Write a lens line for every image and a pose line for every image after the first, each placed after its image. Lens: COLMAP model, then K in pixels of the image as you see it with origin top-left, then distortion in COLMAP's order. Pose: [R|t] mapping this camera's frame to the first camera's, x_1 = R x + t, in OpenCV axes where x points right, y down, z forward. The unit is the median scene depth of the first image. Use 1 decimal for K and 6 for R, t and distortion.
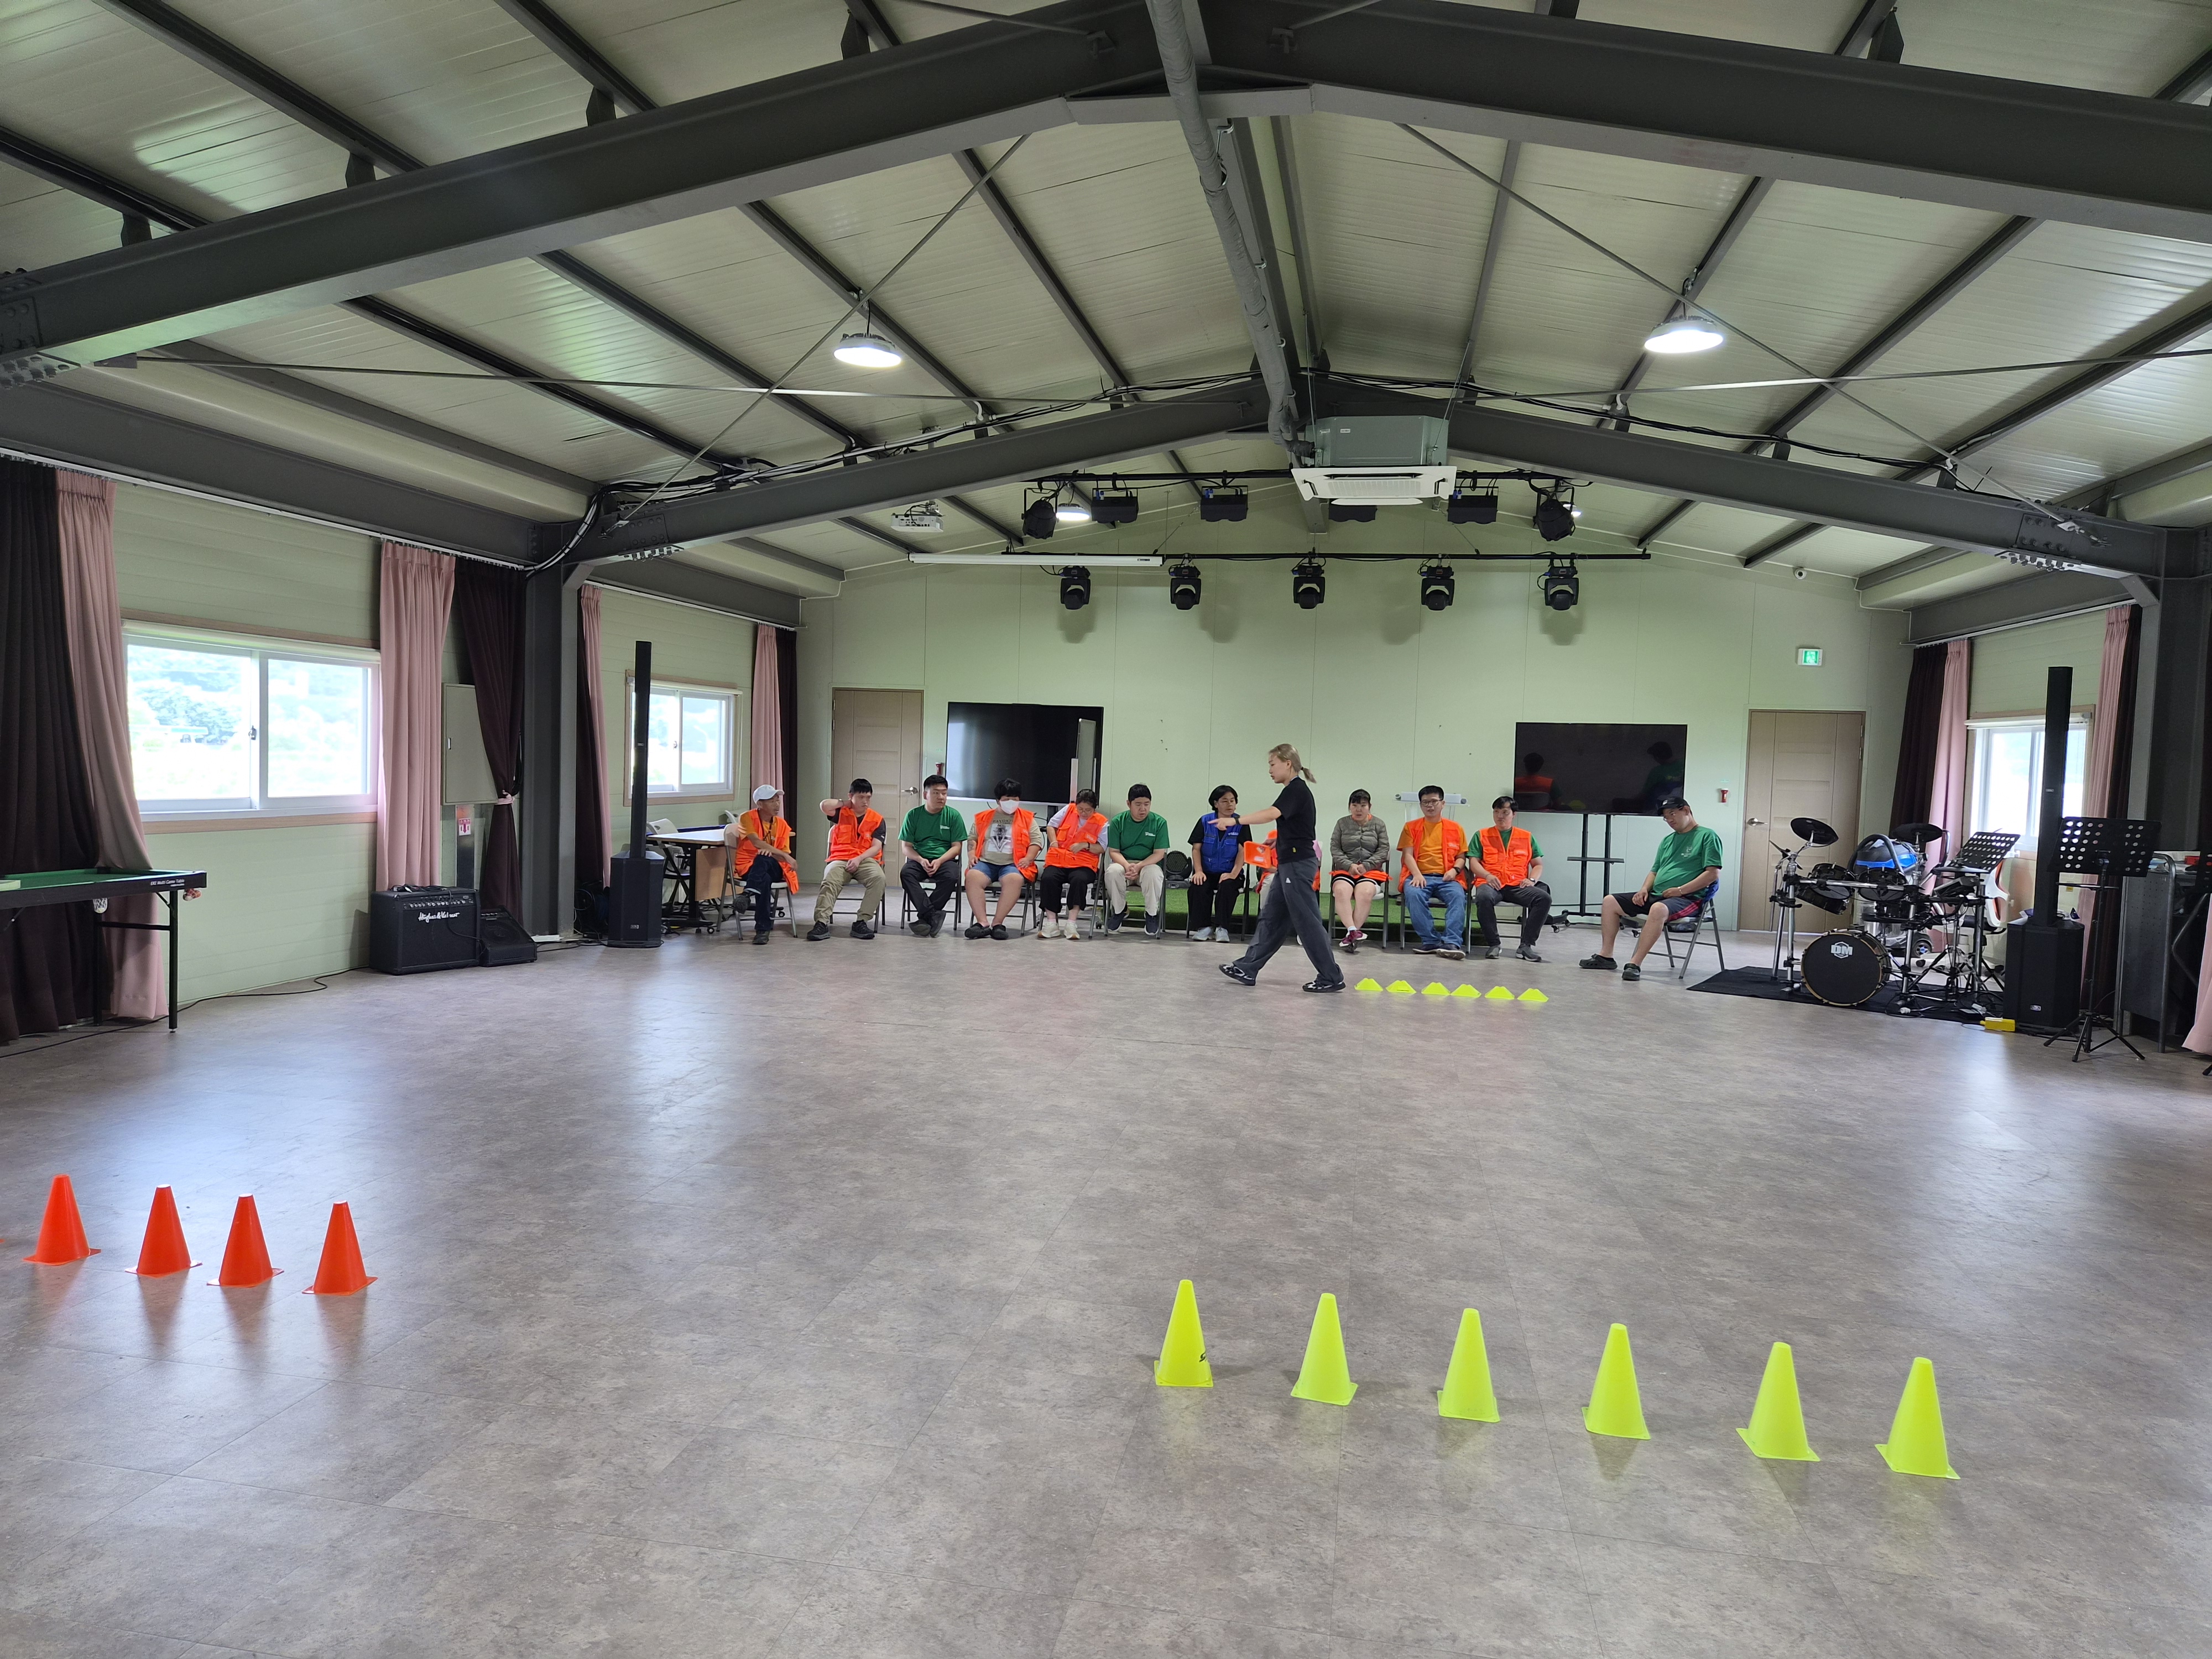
lens RADIAL K [[1482.2, 0, 1115.3], [0, 1482.2, 827.3], [0, 0, 1]] dist [0.074557, -0.058376]
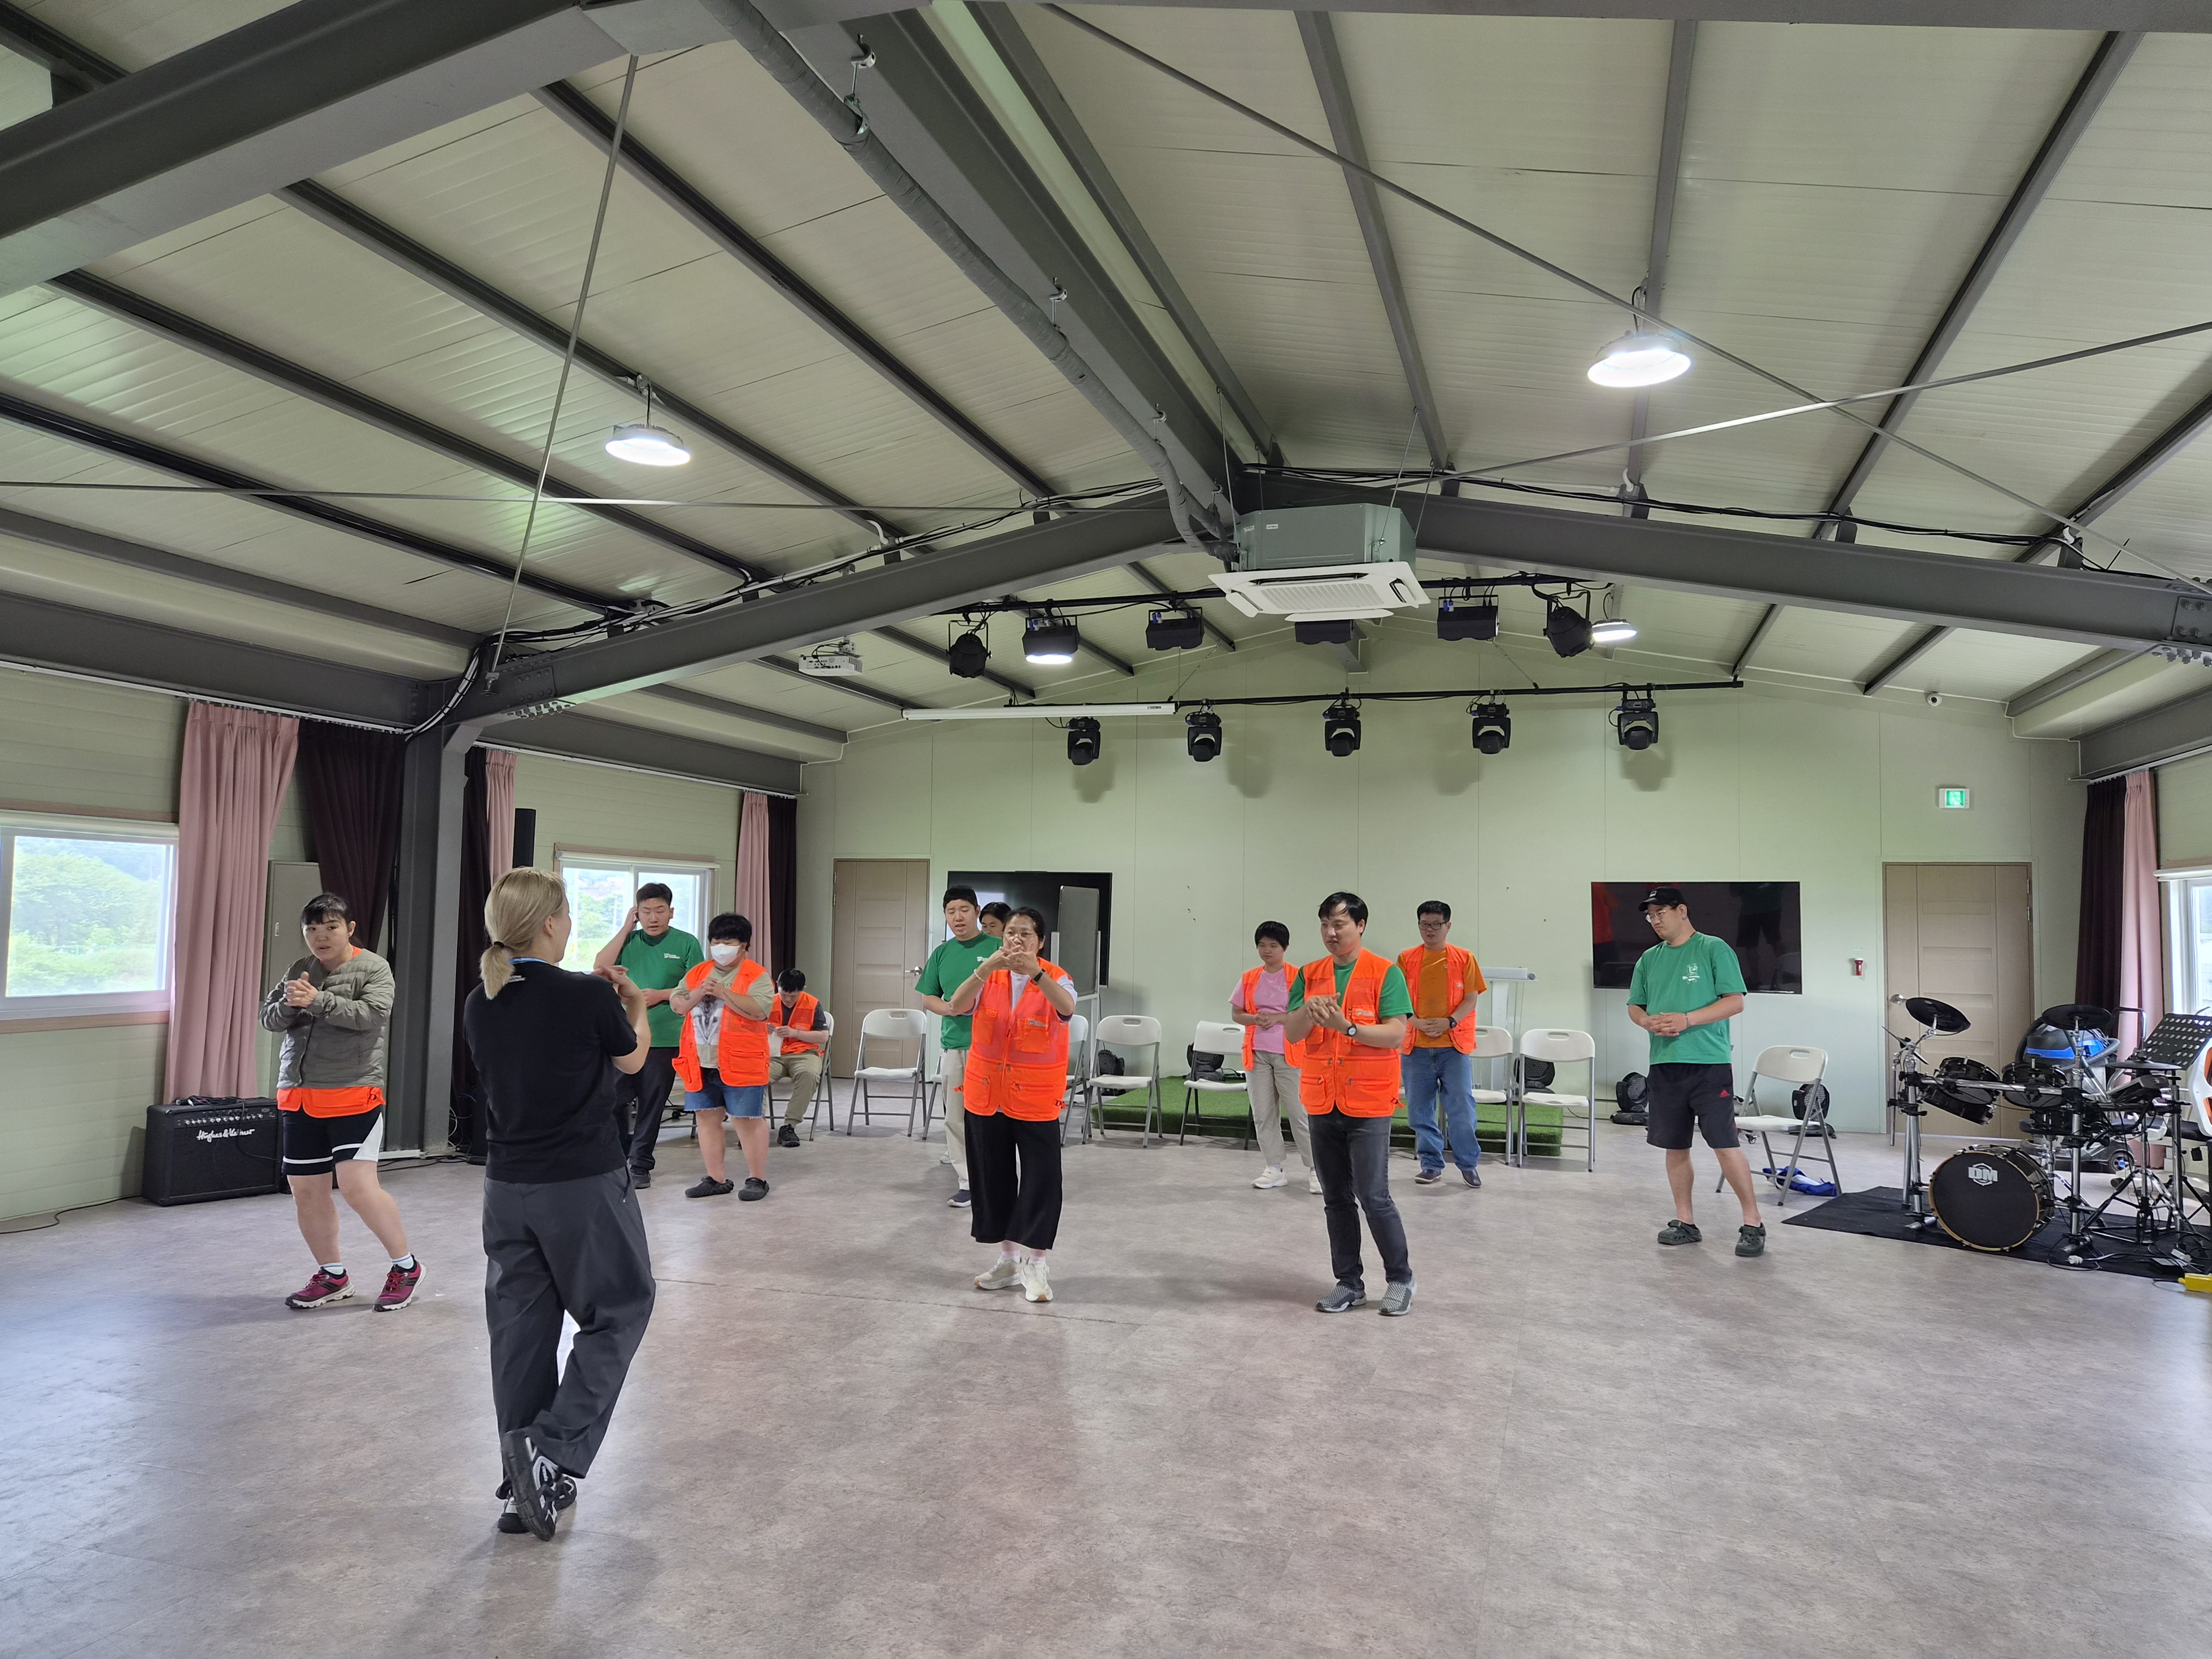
lens RADIAL K [[1482.2, 0, 1135.7], [0, 1482.2, 844.3], [0, 0, 1]] dist [0.074557, -0.058376]
pose [[0.993700, -0.022111, -0.109867, 0.145883], [0.010469, 0.994372, -0.105426, -0.007511], [0.111580, 0.103612, 0.988339, 0.183771]]
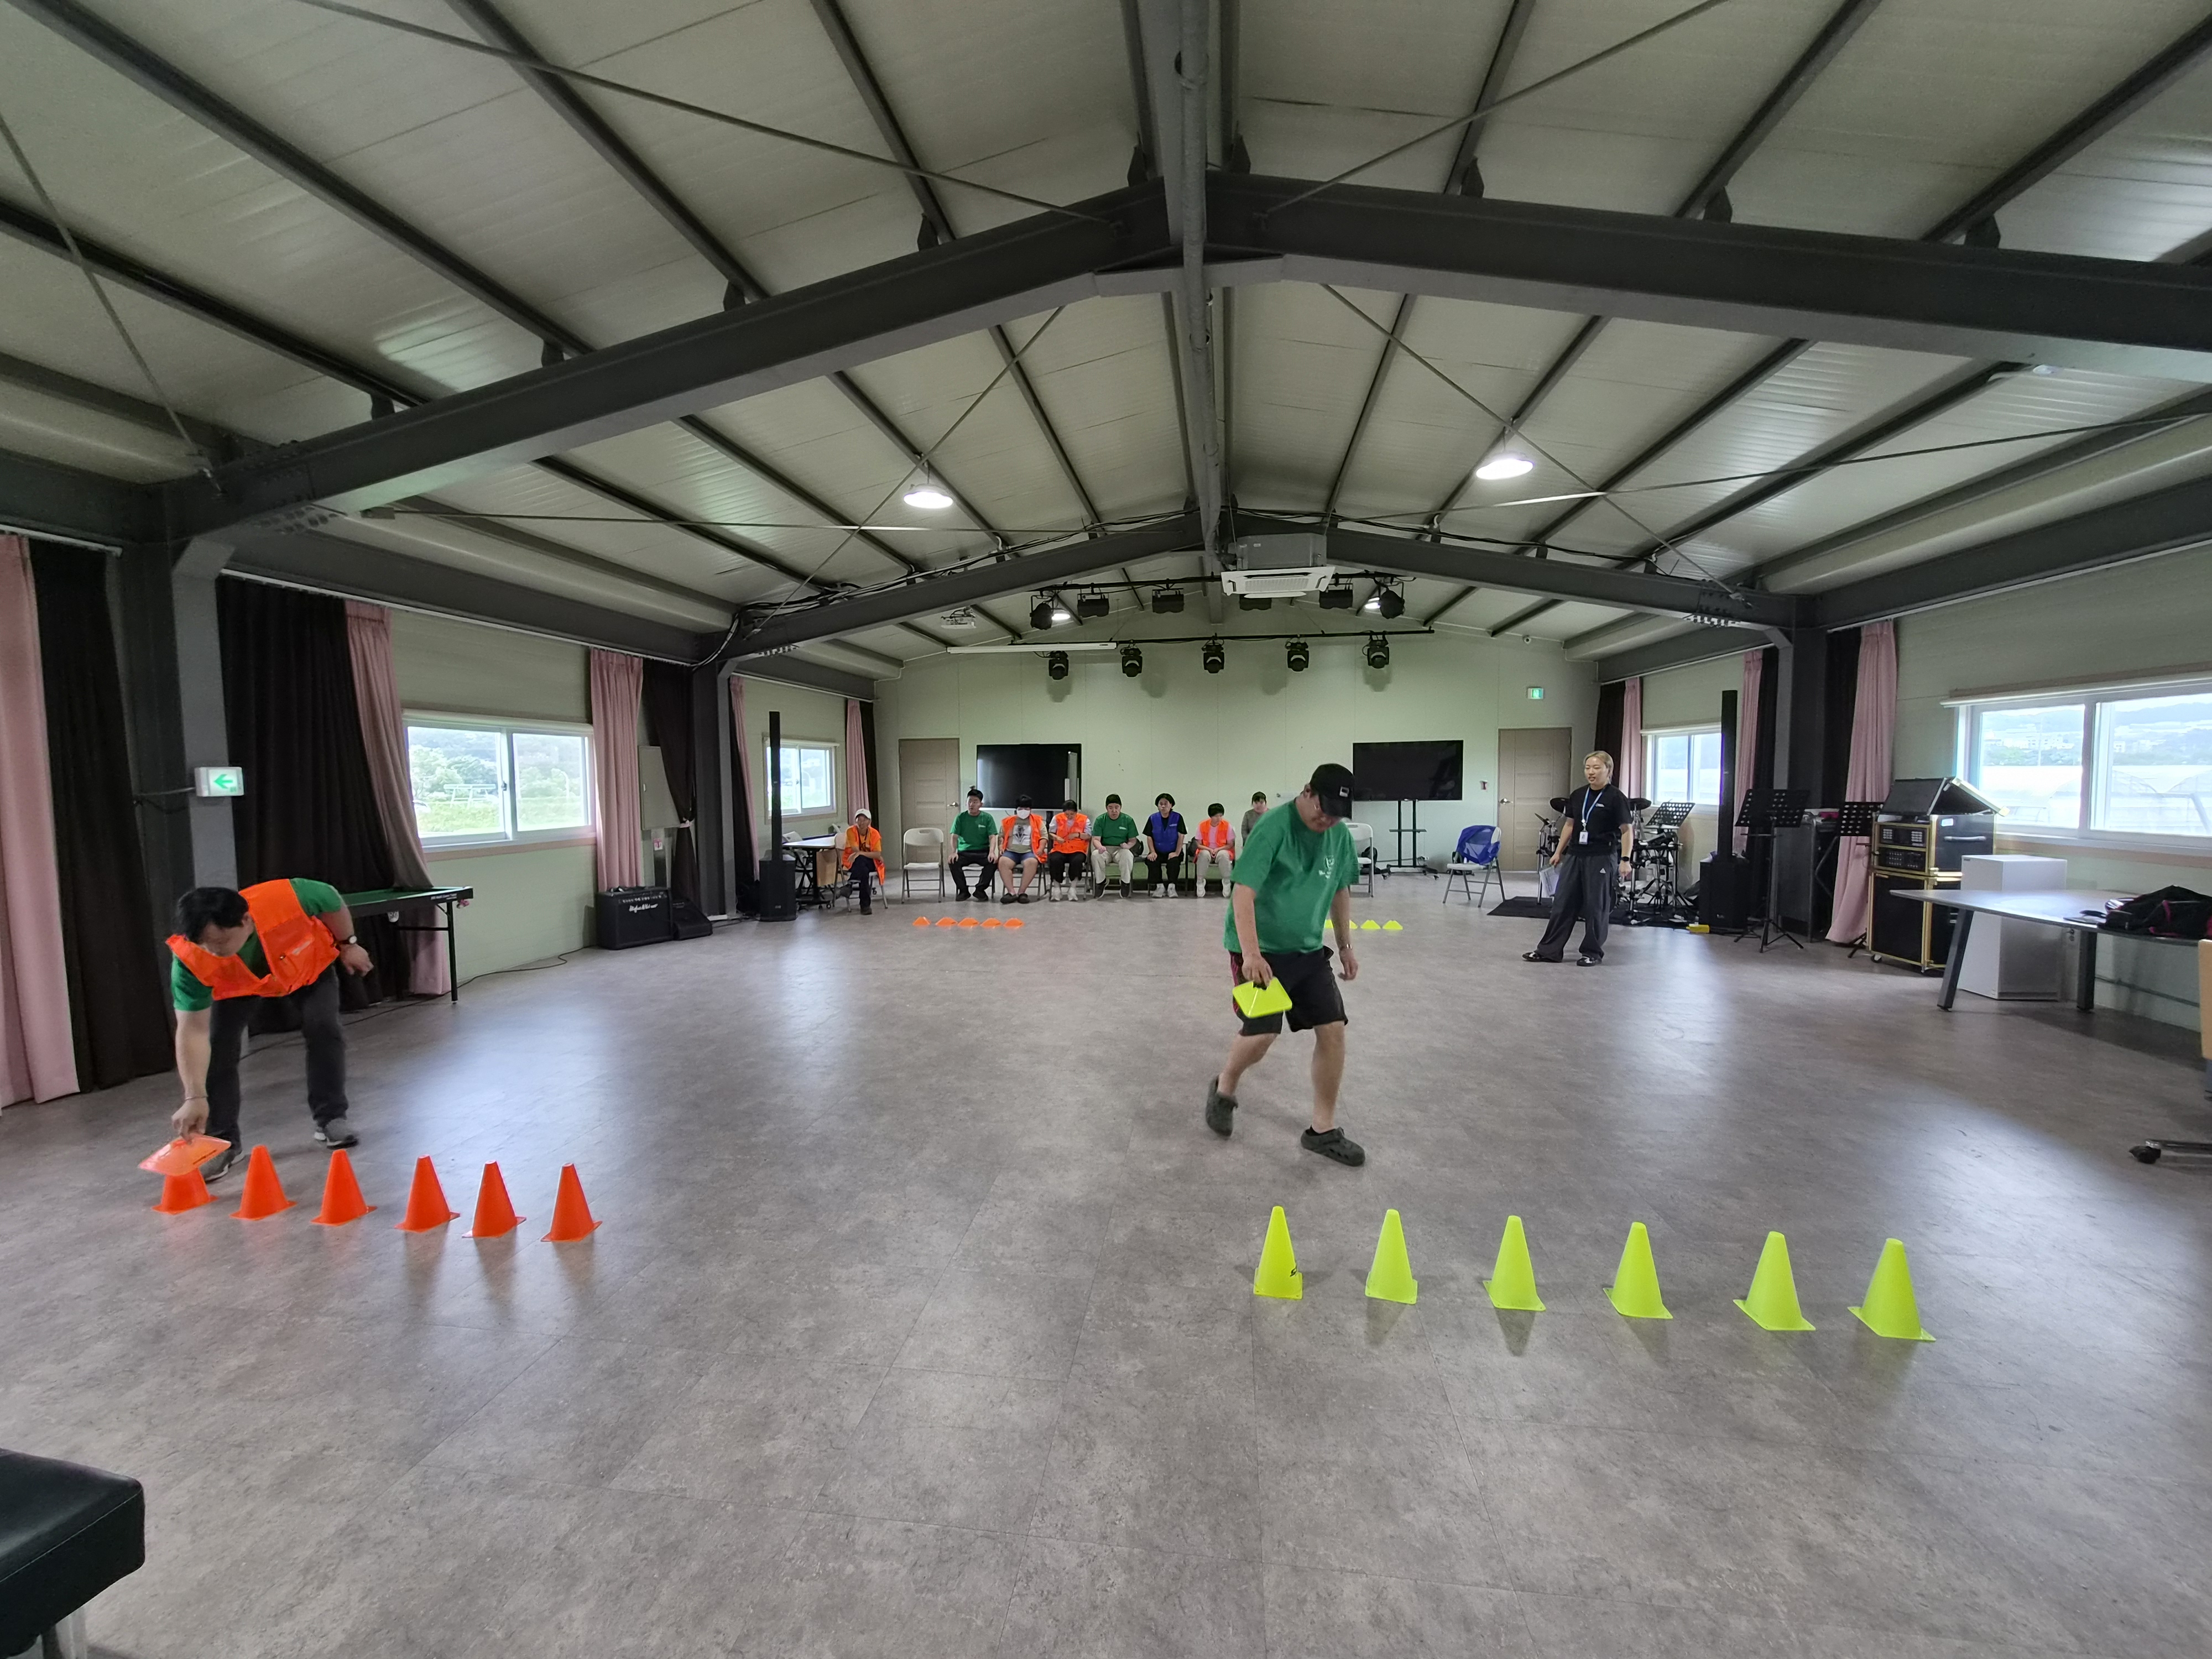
lens RADIAL K [[918.2, 0, 1100.7], [0, 918.2, 830.0], [0, 0, 1]] dist [0.000729, 0.000672]
pose [[0.998239, -0.045649, 0.037889, -0.039247], [0.045242, 0.998909, 0.011534, -0.005212], [-0.038374, -0.009800, 0.999215, 0.097459]]
